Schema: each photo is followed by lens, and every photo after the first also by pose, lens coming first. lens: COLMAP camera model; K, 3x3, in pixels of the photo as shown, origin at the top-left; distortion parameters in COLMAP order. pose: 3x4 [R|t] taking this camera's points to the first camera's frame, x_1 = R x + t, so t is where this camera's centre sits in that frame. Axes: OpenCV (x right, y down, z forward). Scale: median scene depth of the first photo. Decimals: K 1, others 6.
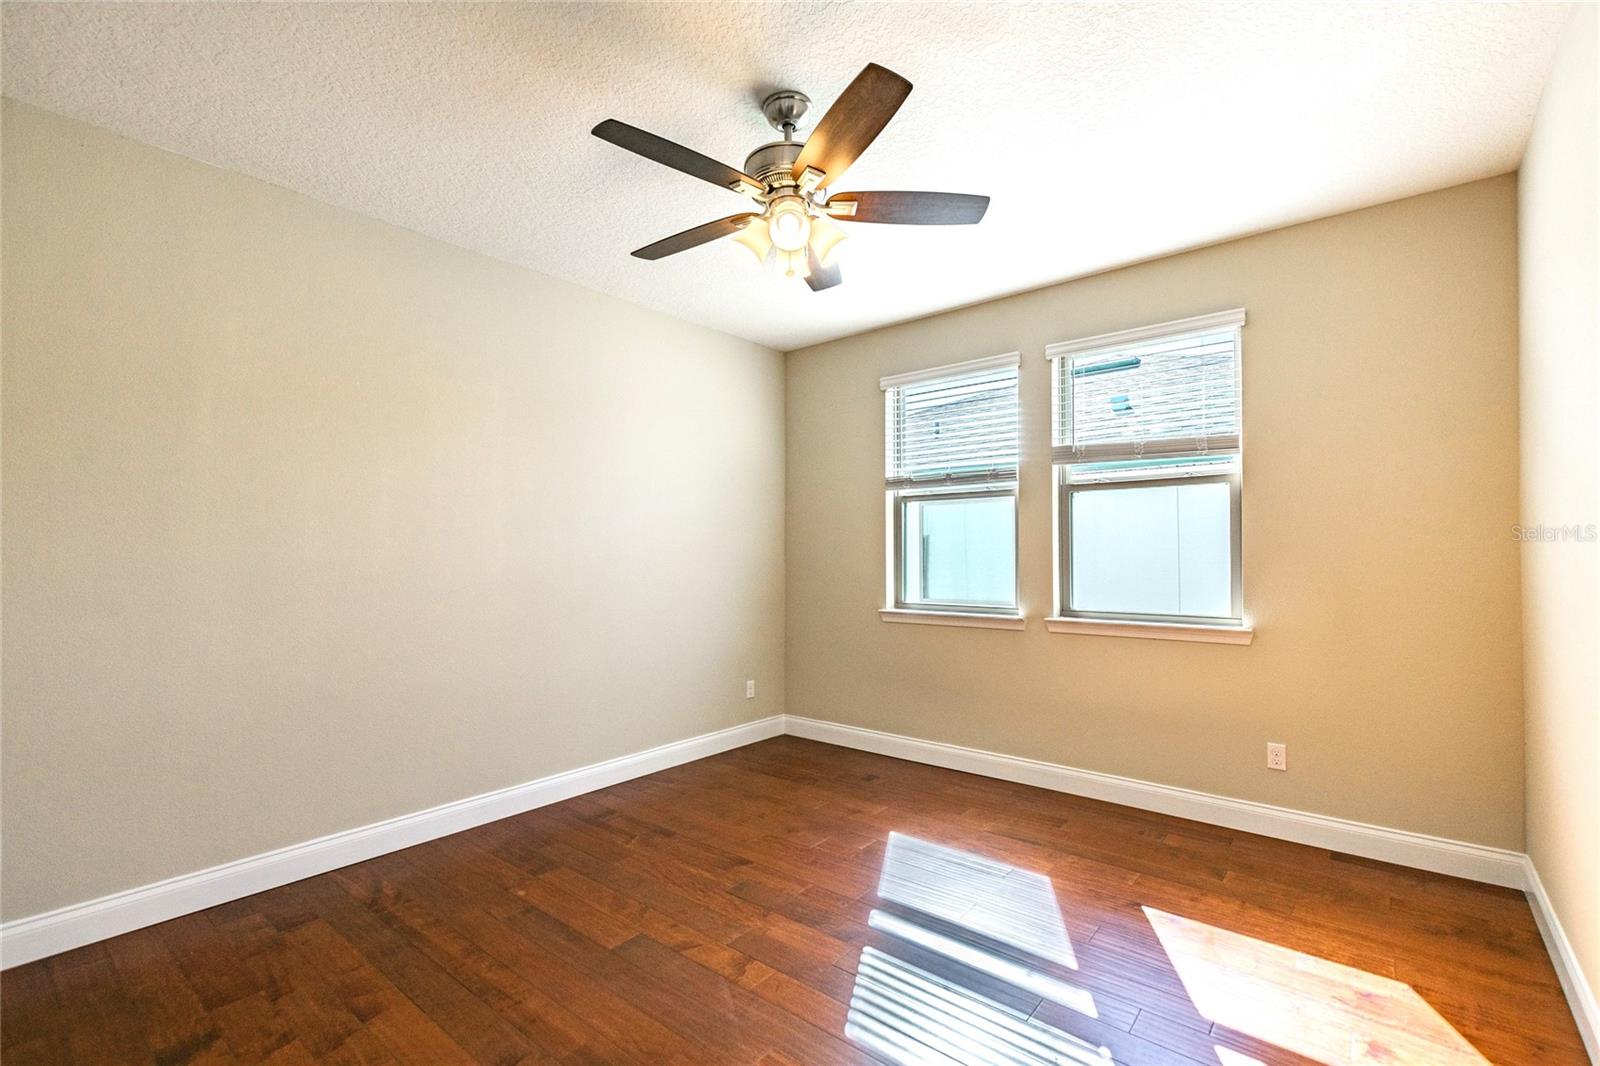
lens RADIAL K [[710.6, 0, 796.5], [0, 710.6, 544.0], [0, 0, 1]] dist [0.010760, -0.003302]
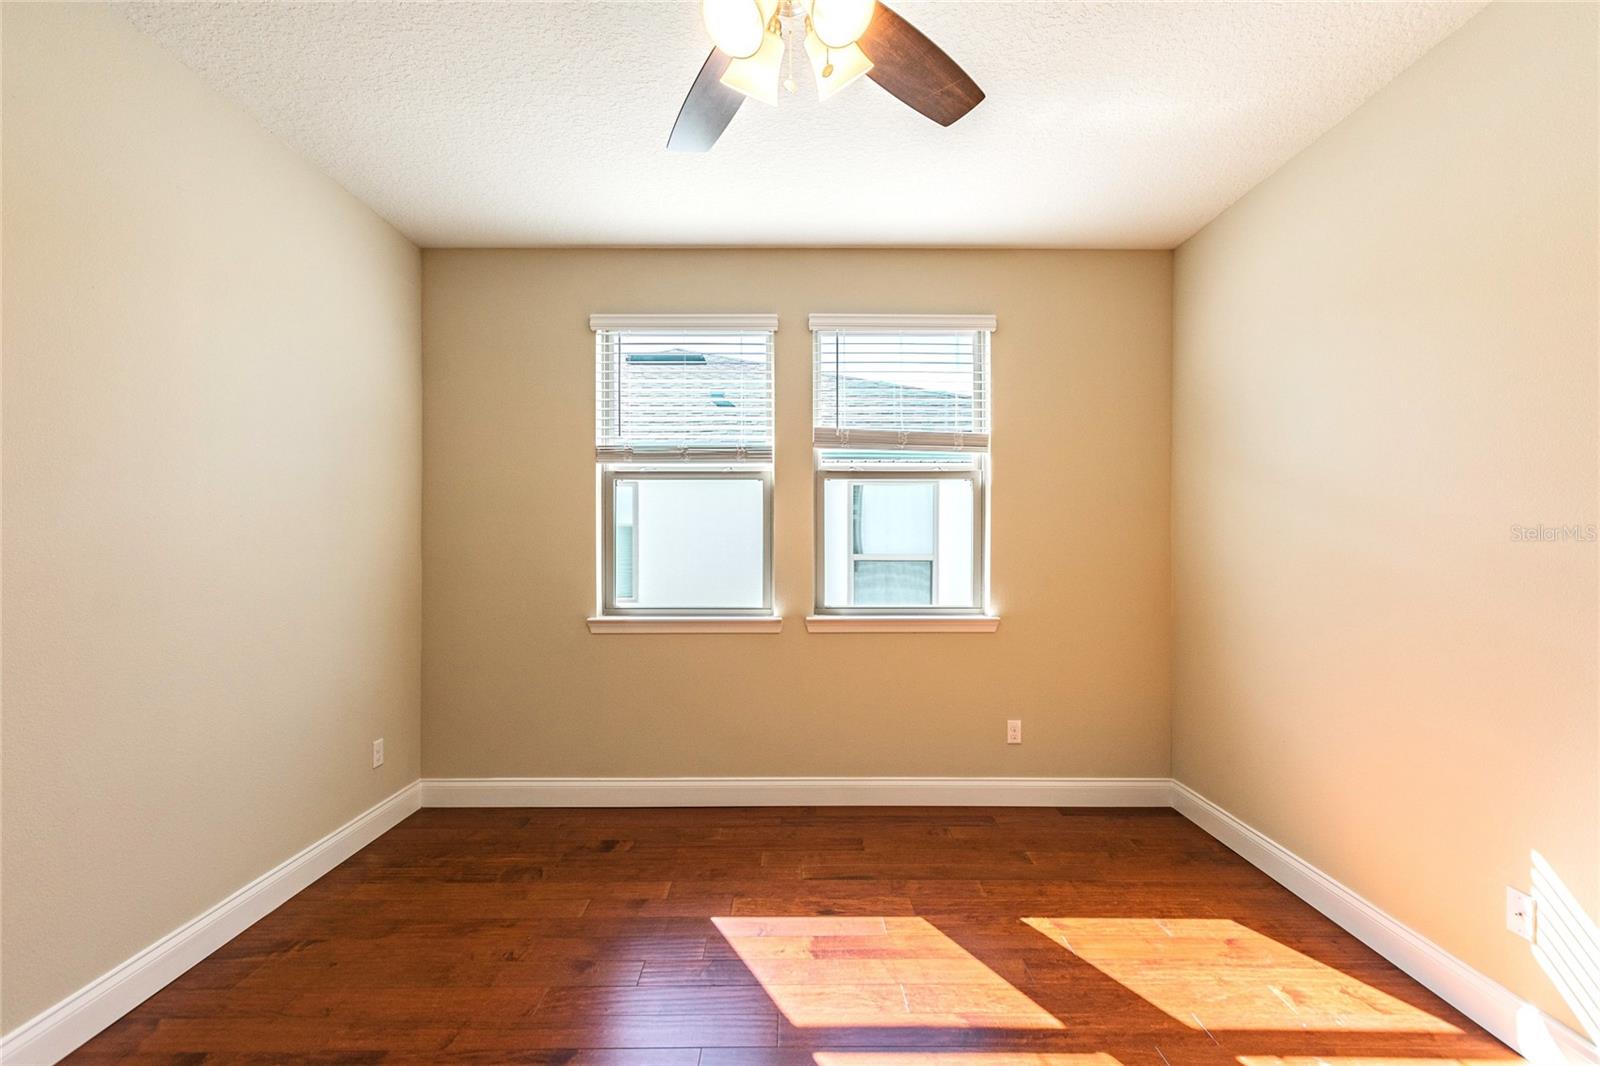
lens RADIAL K [[710.6, 0, 783.3], [0, 710.6, 541.8], [0, 0, 1]] dist [0.010760, -0.003302]
pose [[0.761887, 0.004783, 0.647693, -0.308681], [-0.014131, 0.999857, 0.009238, 0.000636], [-0.647556, -0.016191, 0.761846, 0.401874]]
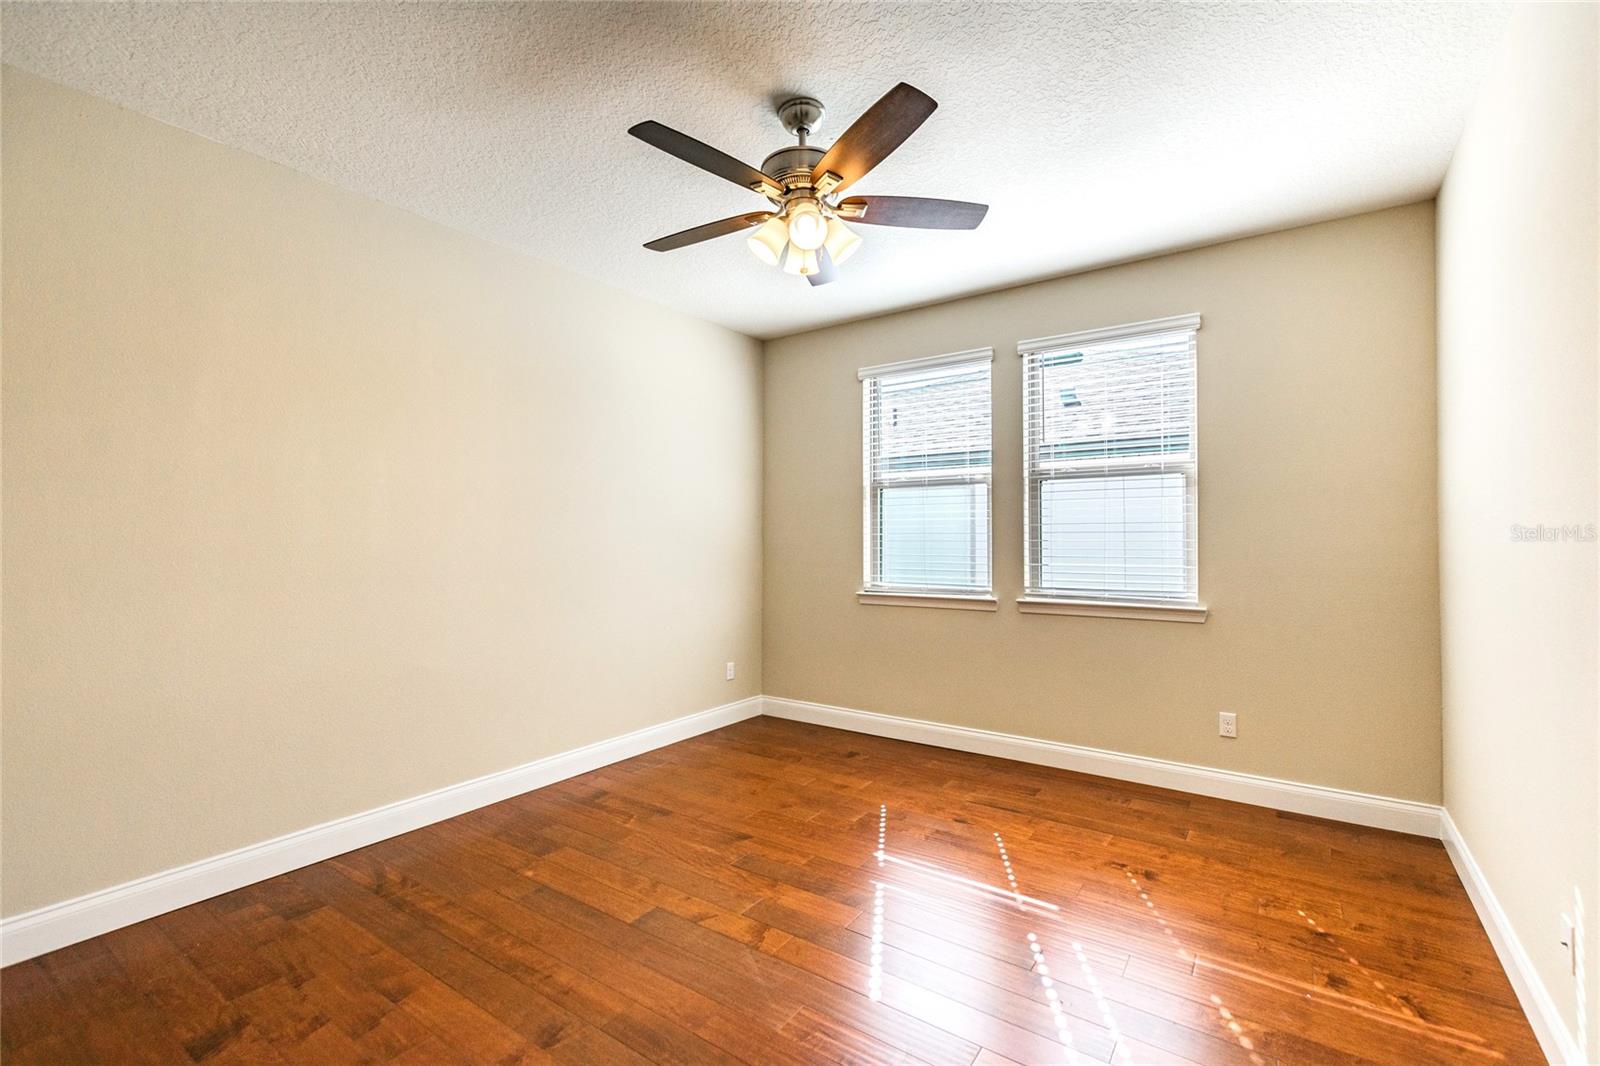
lens RADIAL K [[710.6, 0, 798.2], [0, 710.6, 527.5], [0, 0, 1]] dist [0.010760, -0.003302]
pose [[0.996544, 0.004026, 0.082971, -0.077881], [-0.004129, 0.999991, 0.001064, -0.003285], [-0.082966, -0.001403, 0.996551, -0.032411]]
